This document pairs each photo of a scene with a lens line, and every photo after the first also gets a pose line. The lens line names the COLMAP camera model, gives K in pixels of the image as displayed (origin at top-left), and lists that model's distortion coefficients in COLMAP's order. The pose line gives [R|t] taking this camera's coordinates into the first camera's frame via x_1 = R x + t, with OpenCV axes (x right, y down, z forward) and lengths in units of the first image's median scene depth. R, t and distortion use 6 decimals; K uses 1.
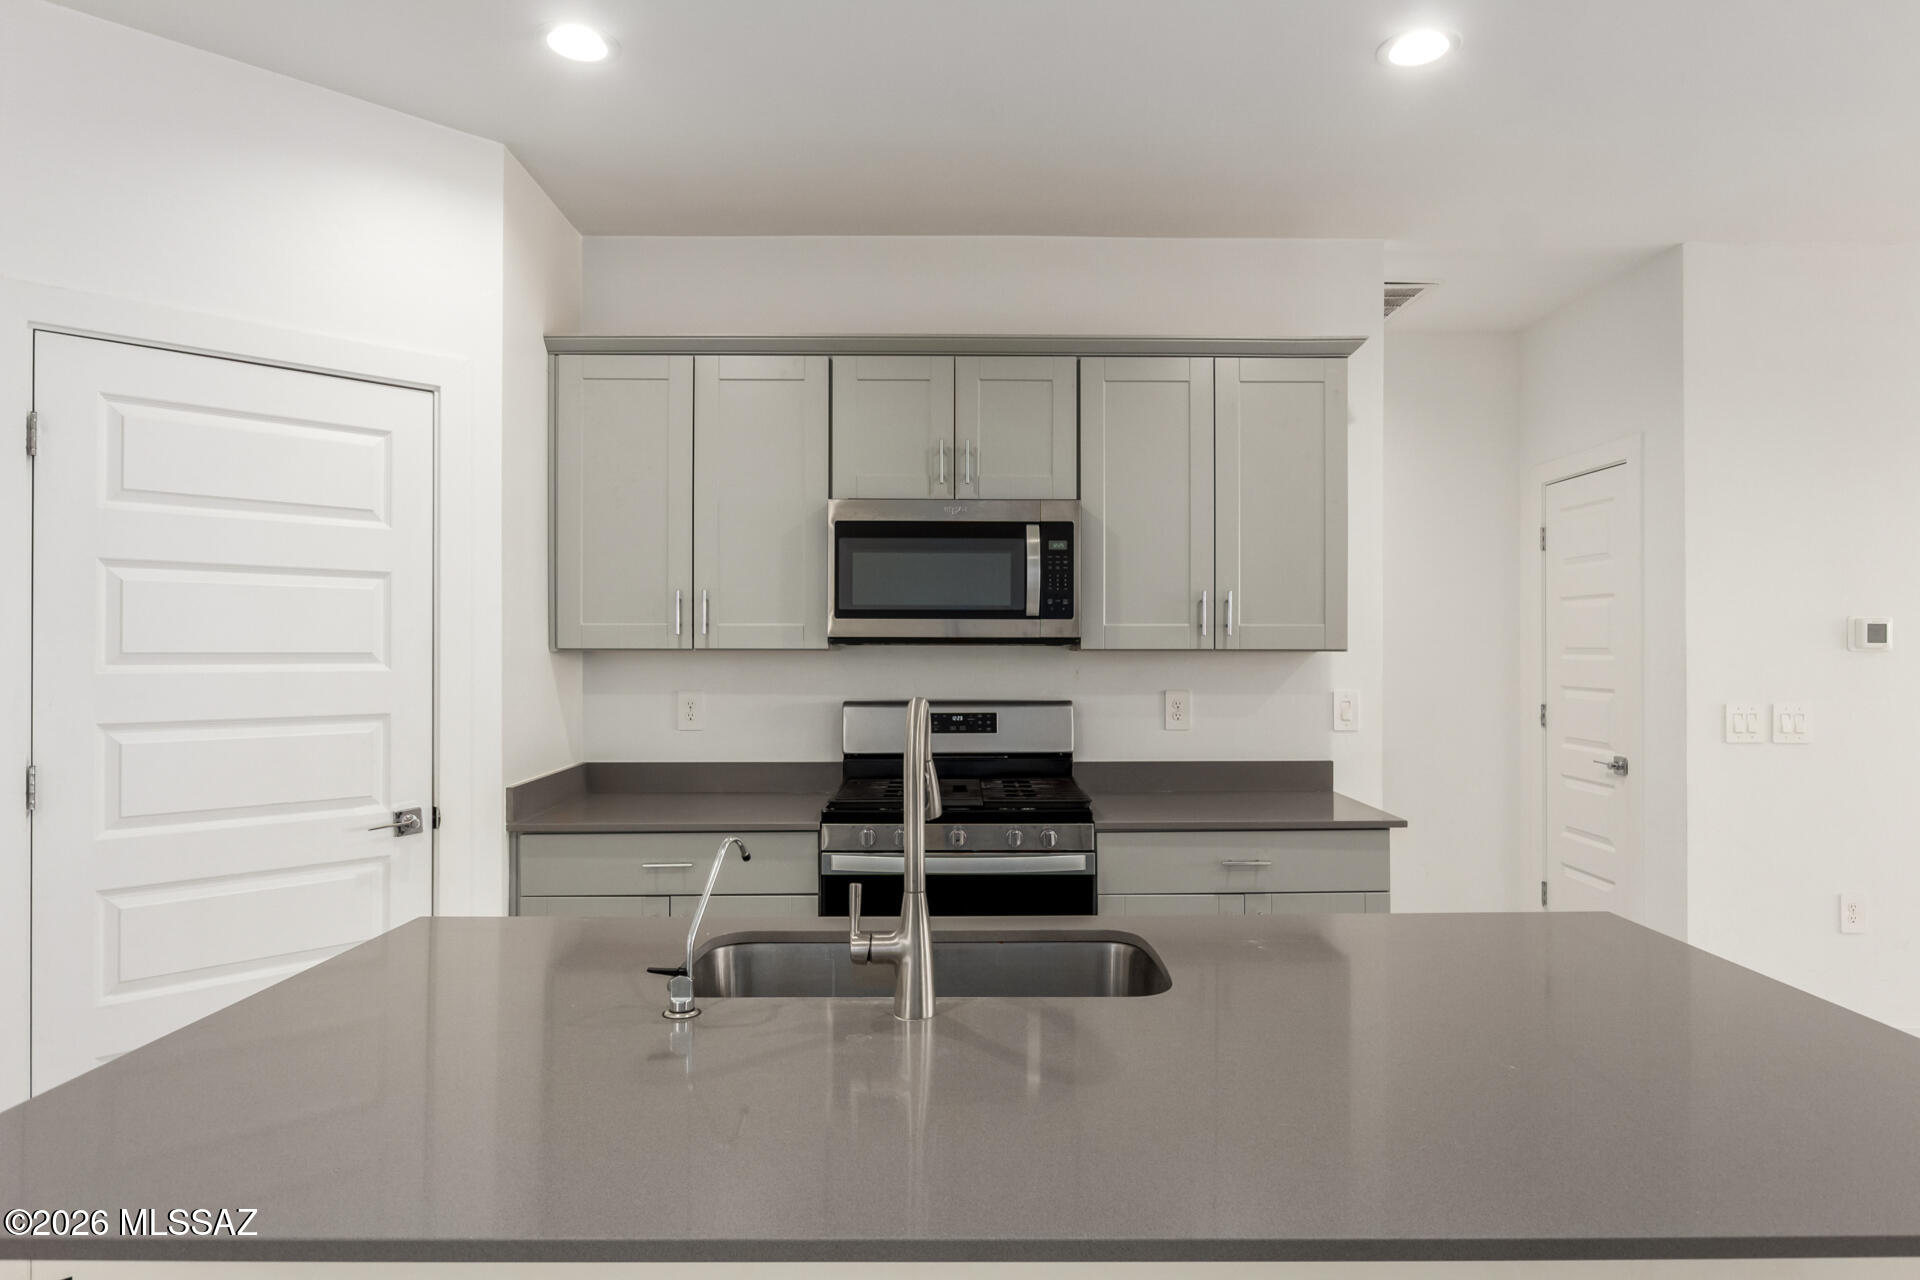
lens RADIAL K [[1137.7, 0, 971.6], [0, 1137.7, 640.1], [0, 0, 1]] dist [0.001545, 0.002135]
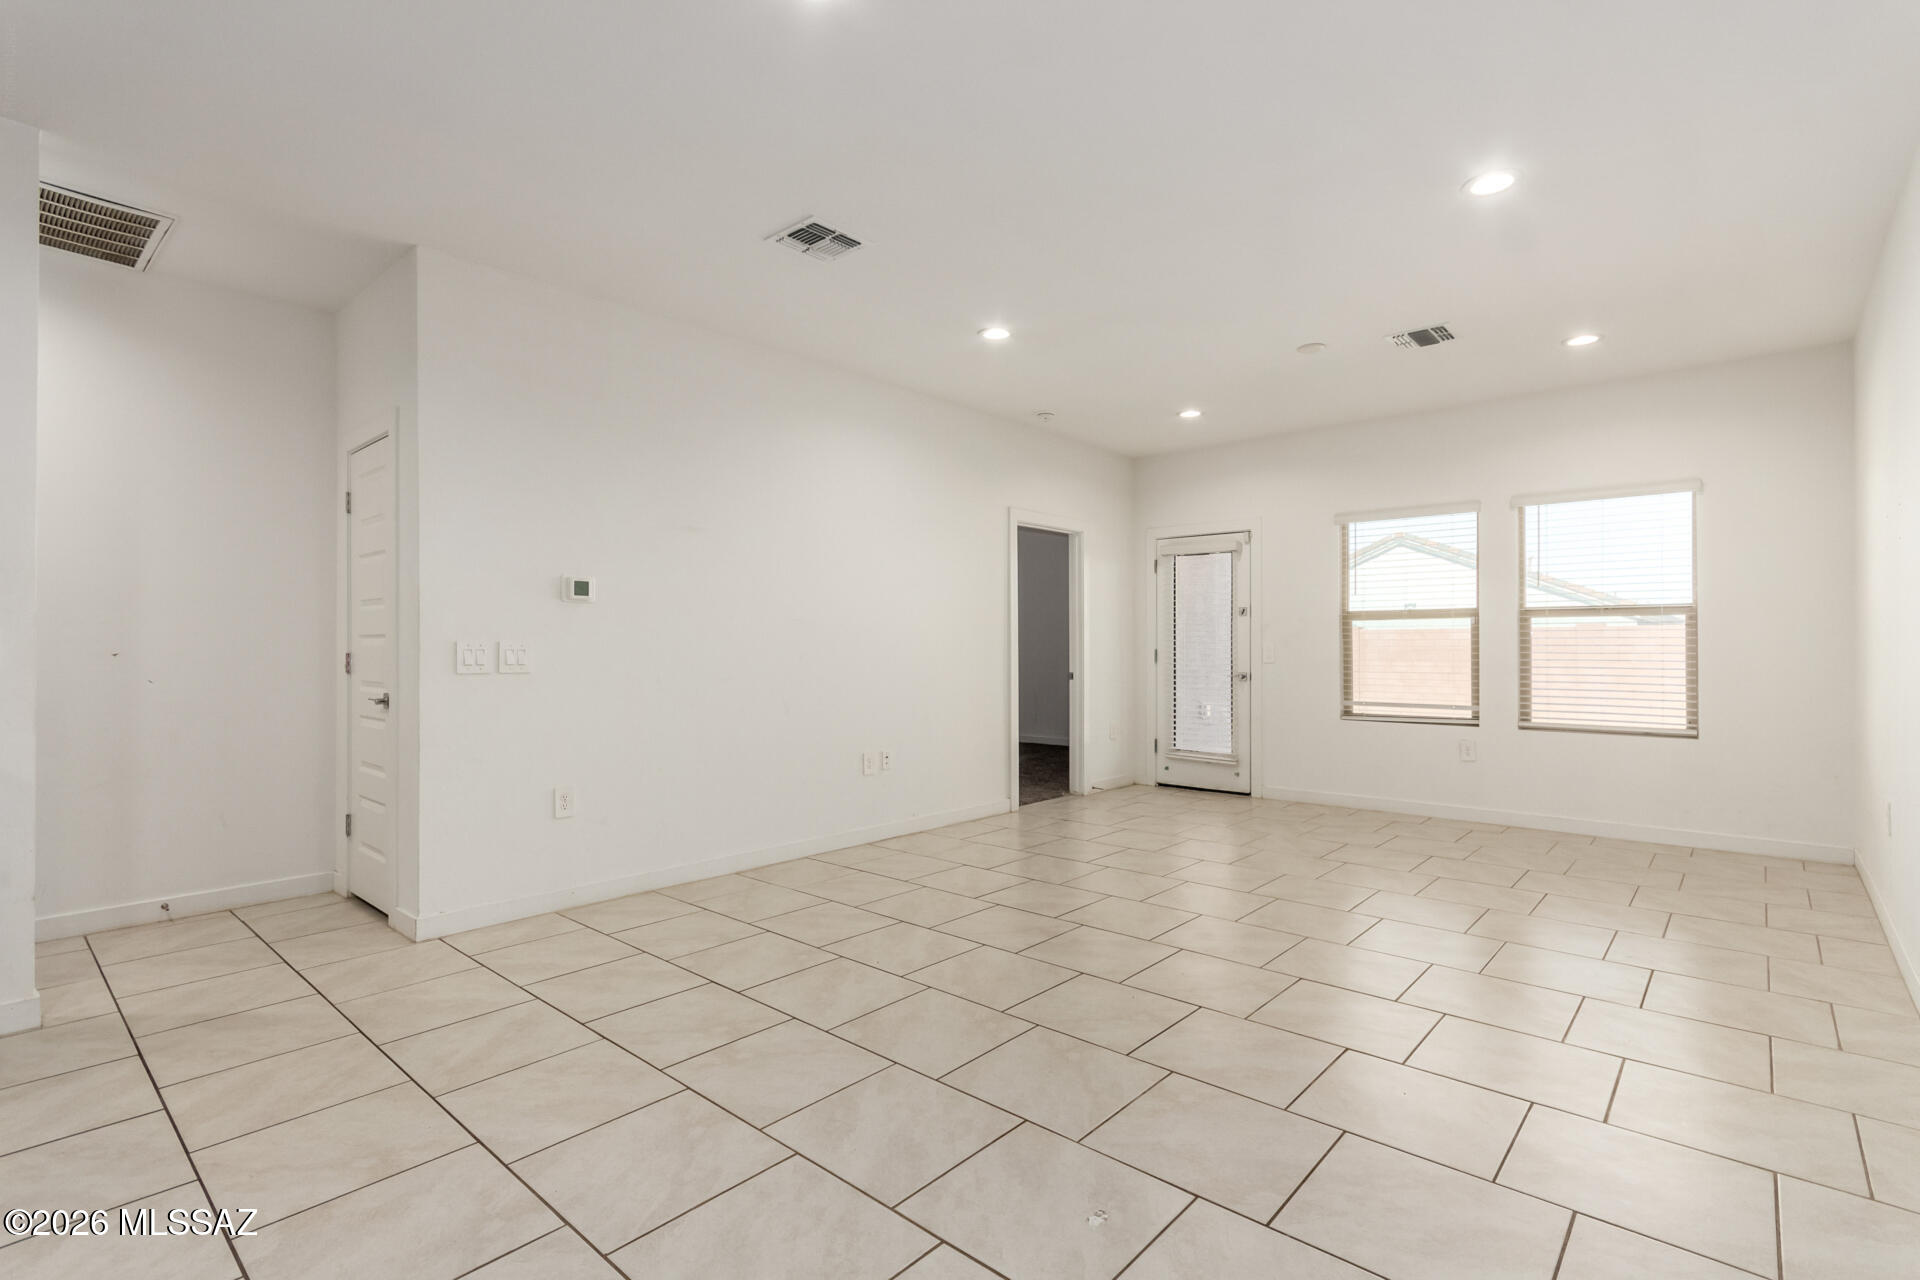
lens RADIAL K [[893.1, 0, 991.9], [0, 893.1, 646.9], [0, 0, 1]] dist [-0.001380, -0.000834]
pose [[0.662390, -0.000723, 0.749159, 0.362389], [-0.001468, 0.999996, 0.002264, 0.064083], [-0.749158, -0.002600, 0.662386, -0.049547]]
